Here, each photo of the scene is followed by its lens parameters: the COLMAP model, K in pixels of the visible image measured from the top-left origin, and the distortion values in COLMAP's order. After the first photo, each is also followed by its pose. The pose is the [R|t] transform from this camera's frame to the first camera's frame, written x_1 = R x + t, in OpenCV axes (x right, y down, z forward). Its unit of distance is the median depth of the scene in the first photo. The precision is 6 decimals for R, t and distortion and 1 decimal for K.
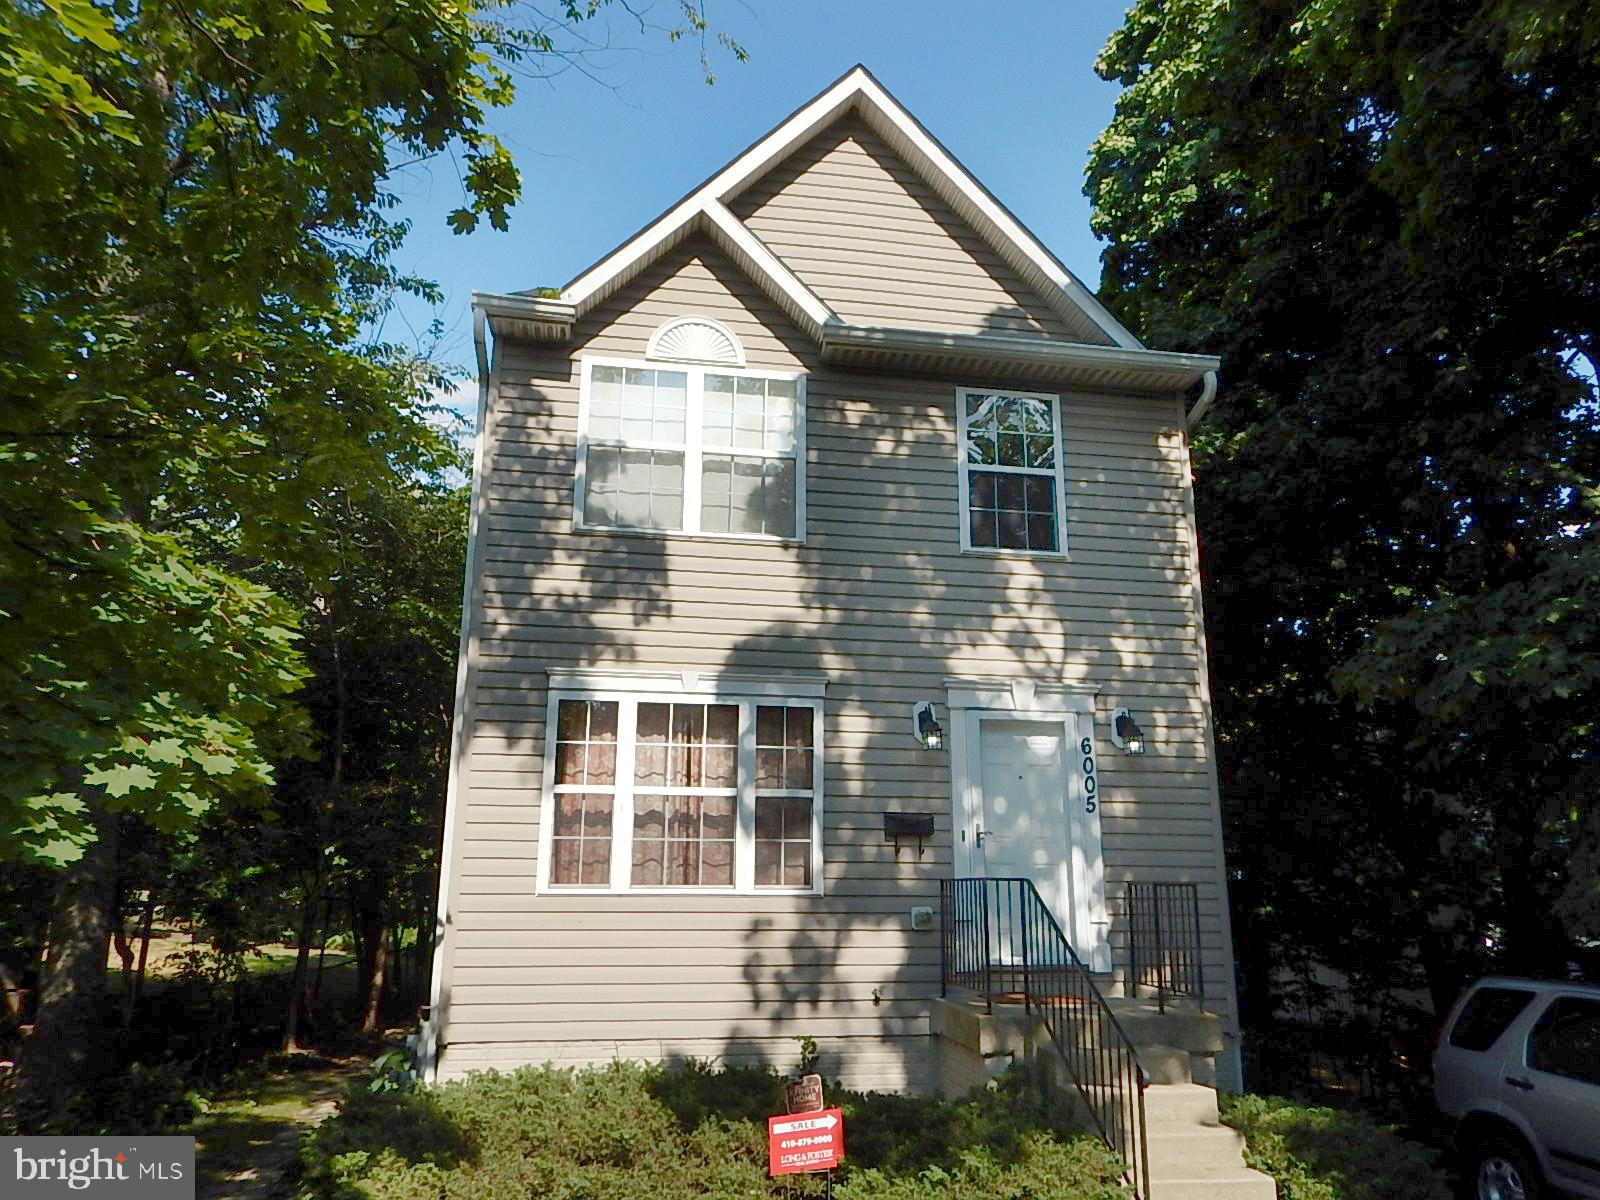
lens RADIAL K [[1142.3, 0, 800.0], [0, 1142.3, 600.0], [0, 0, 1]] dist [0.010004, -0.002732]
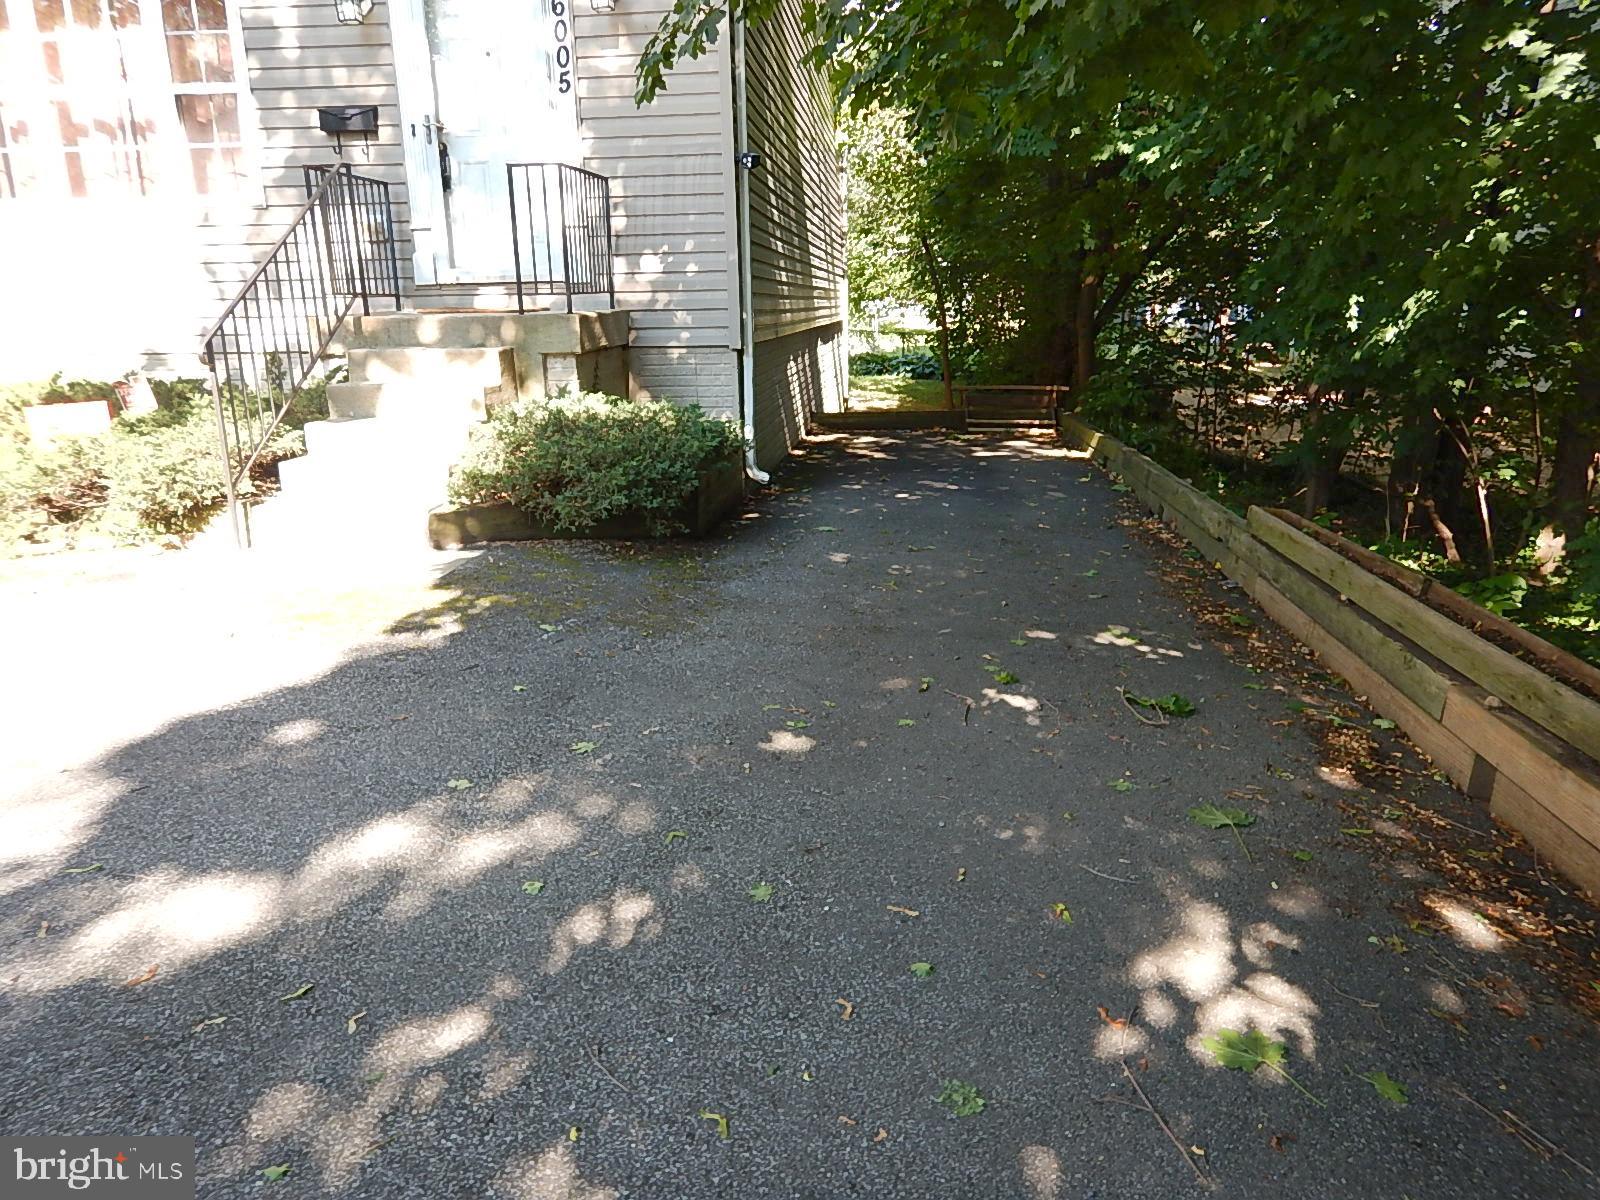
lens RADIAL K [[1142.3, 0, 800.0], [0, 1142.3, 600.0], [0, 0, 1]] dist [0.010004, -0.002732]
pose [[0.962048, 0.054640, -0.267353, 0.685617], [0.087038, 0.867130, 0.490419, 0.116701], [0.258626, -0.495077, 0.829465, 0.183687]]
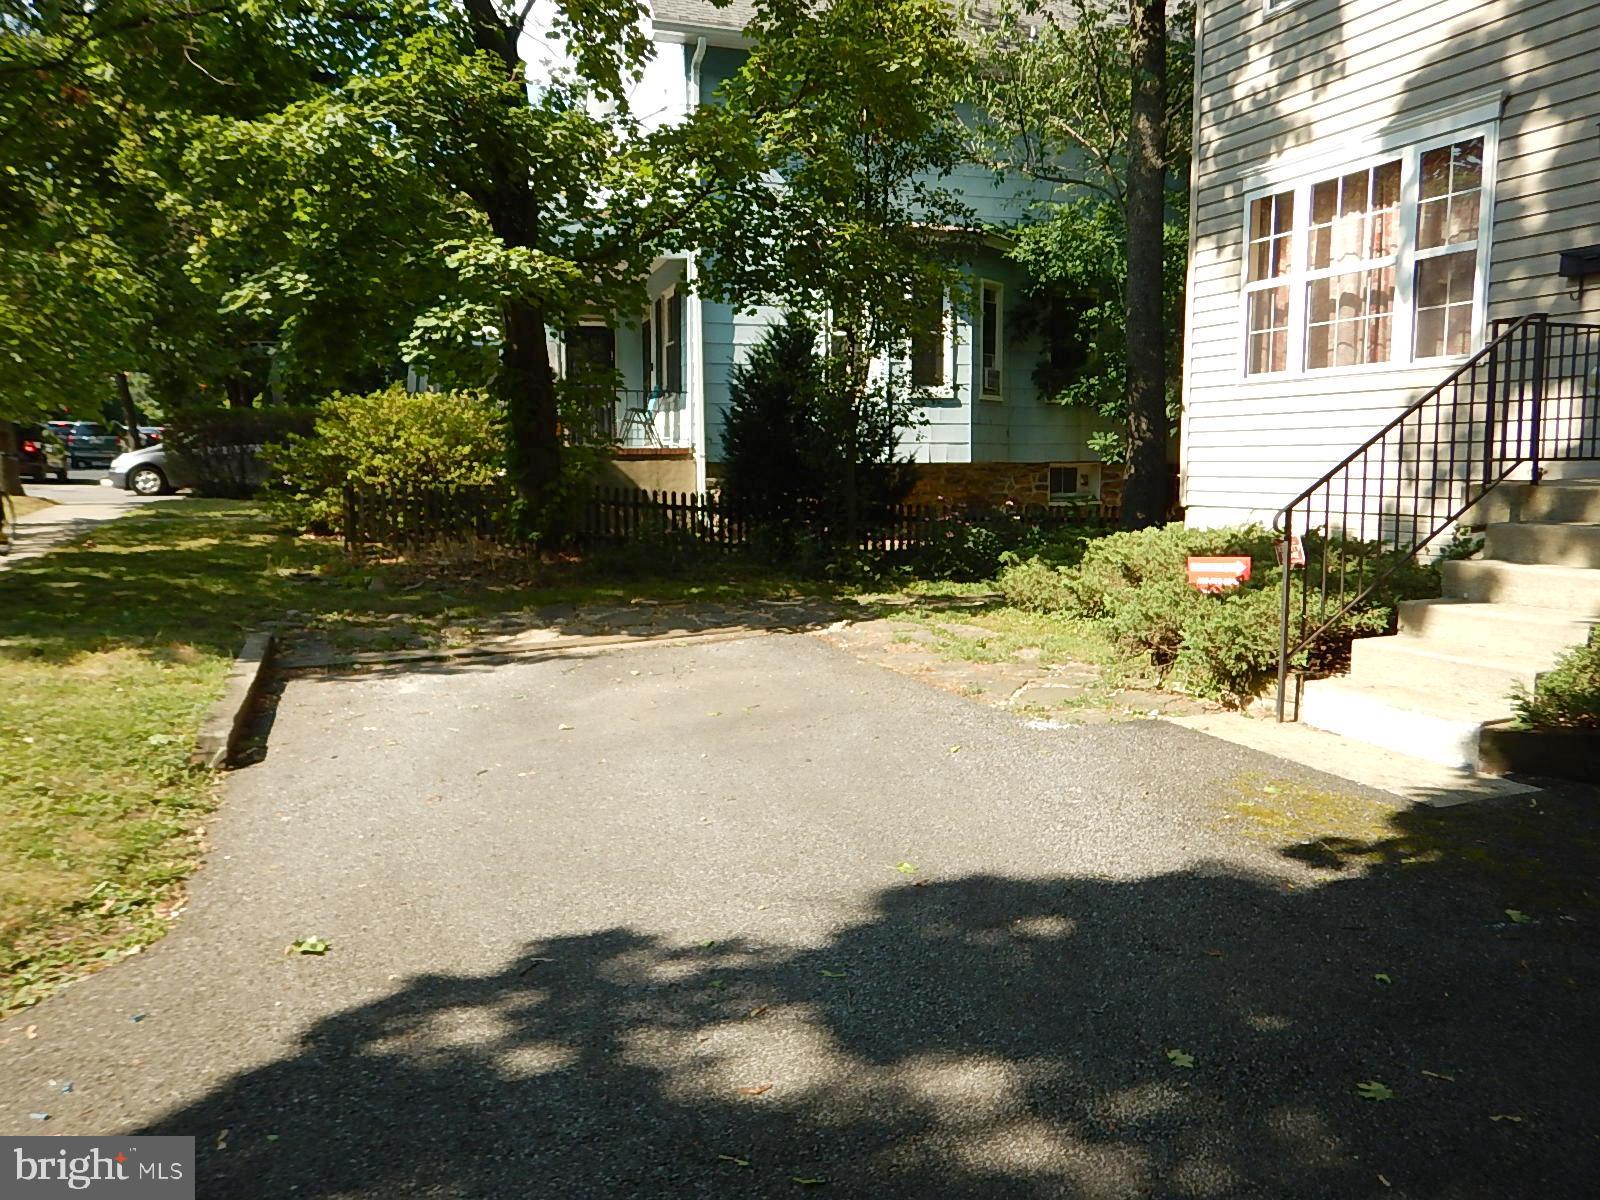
lens RADIAL K [[1142.3, 0, 800.0], [0, 1142.3, 600.0], [0, 0, 1]] dist [0.010004, -0.002732]
pose [[0.228437, 0.112326, -0.967057, 0.734614], [0.261985, 0.949588, 0.172182, 0.142013], [0.937646, -0.292688, 0.187493, 0.301757]]
